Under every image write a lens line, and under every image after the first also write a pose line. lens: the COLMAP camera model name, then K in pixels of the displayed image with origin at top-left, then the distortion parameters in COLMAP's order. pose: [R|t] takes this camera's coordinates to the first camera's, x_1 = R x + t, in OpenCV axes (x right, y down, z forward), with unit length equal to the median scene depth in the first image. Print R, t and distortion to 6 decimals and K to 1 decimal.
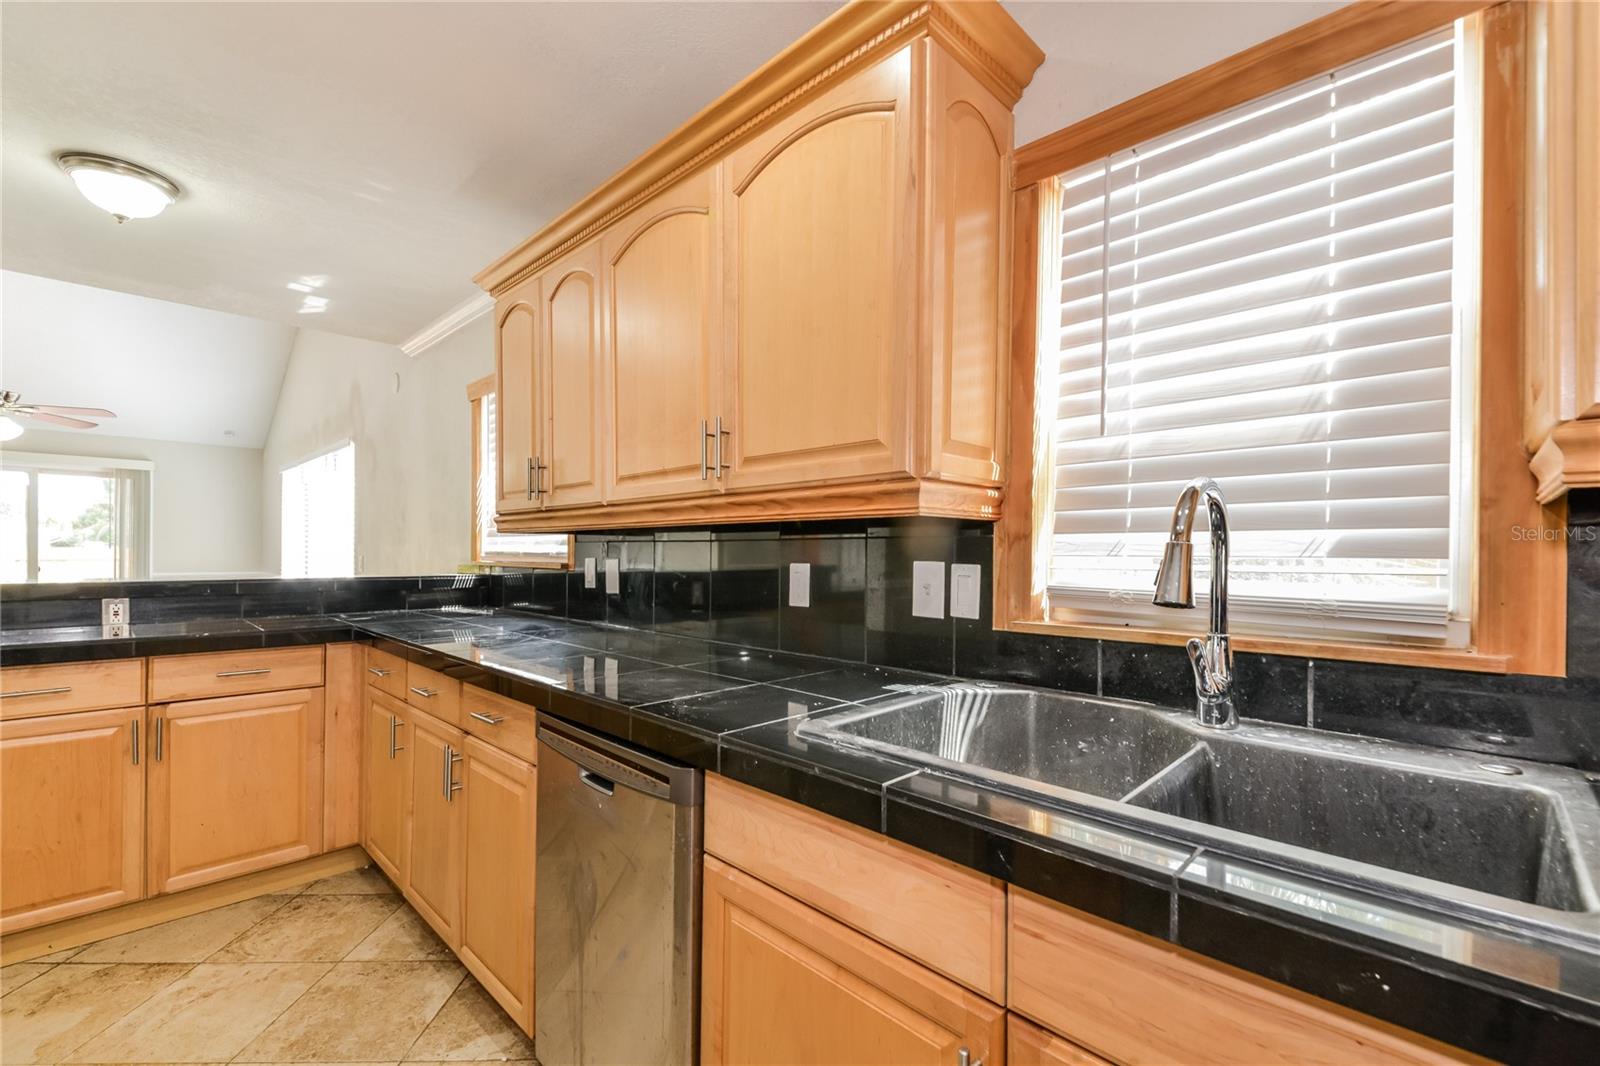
lens RADIAL K [[689.0, 0, 806.6], [0, 689.0, 552.9], [0, 0, 1]] dist [0.000382, -0.000179]
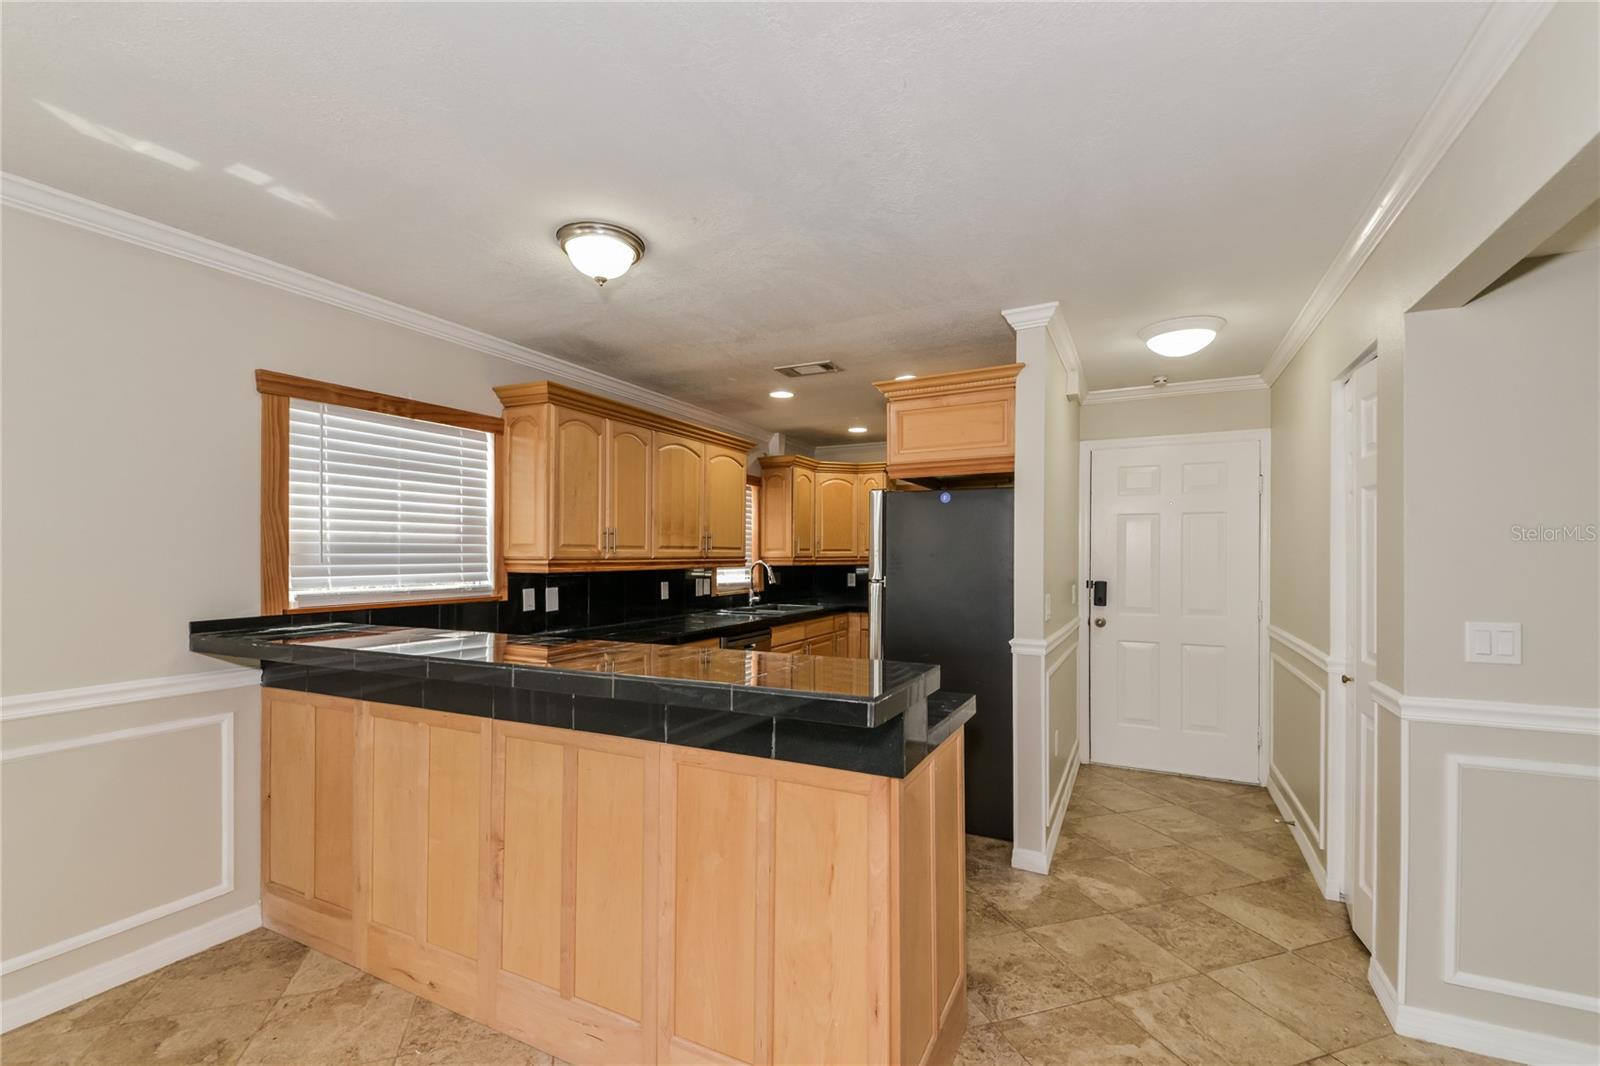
lens RADIAL K [[689.0, 0, 806.6], [0, 689.0, 552.9], [0, 0, 1]] dist [0.000382, -0.000179]
pose [[-0.310459, -0.000116, 0.950587, -2.977257], [0.005267, 0.999984, 0.001842, -0.108879], [-0.950572, 0.005579, -0.310453, 1.481851]]
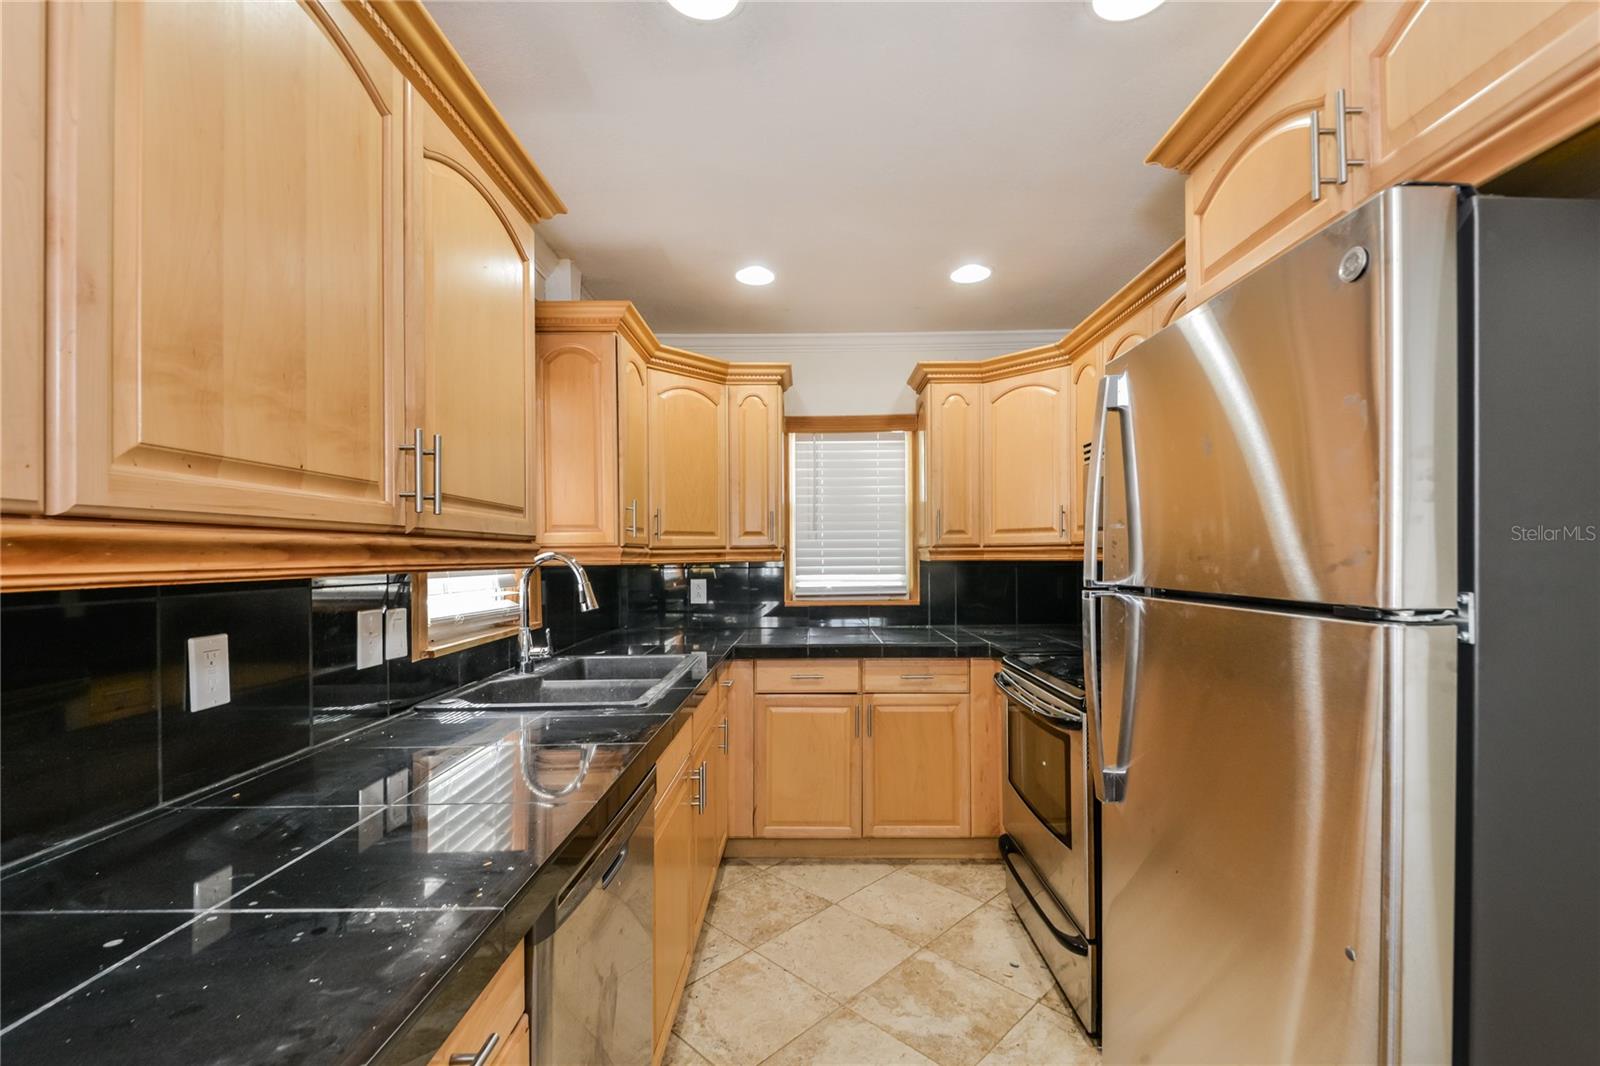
lens RADIAL K [[689.0, 0, 806.6], [0, 689.0, 552.9], [0, 0, 1]] dist [0.000382, -0.000179]
pose [[-0.691058, 0.008004, 0.722755, -0.933289], [0.012012, 0.999928, 0.000412, -0.059702], [-0.722699, 0.008966, -0.691105, 1.191934]]
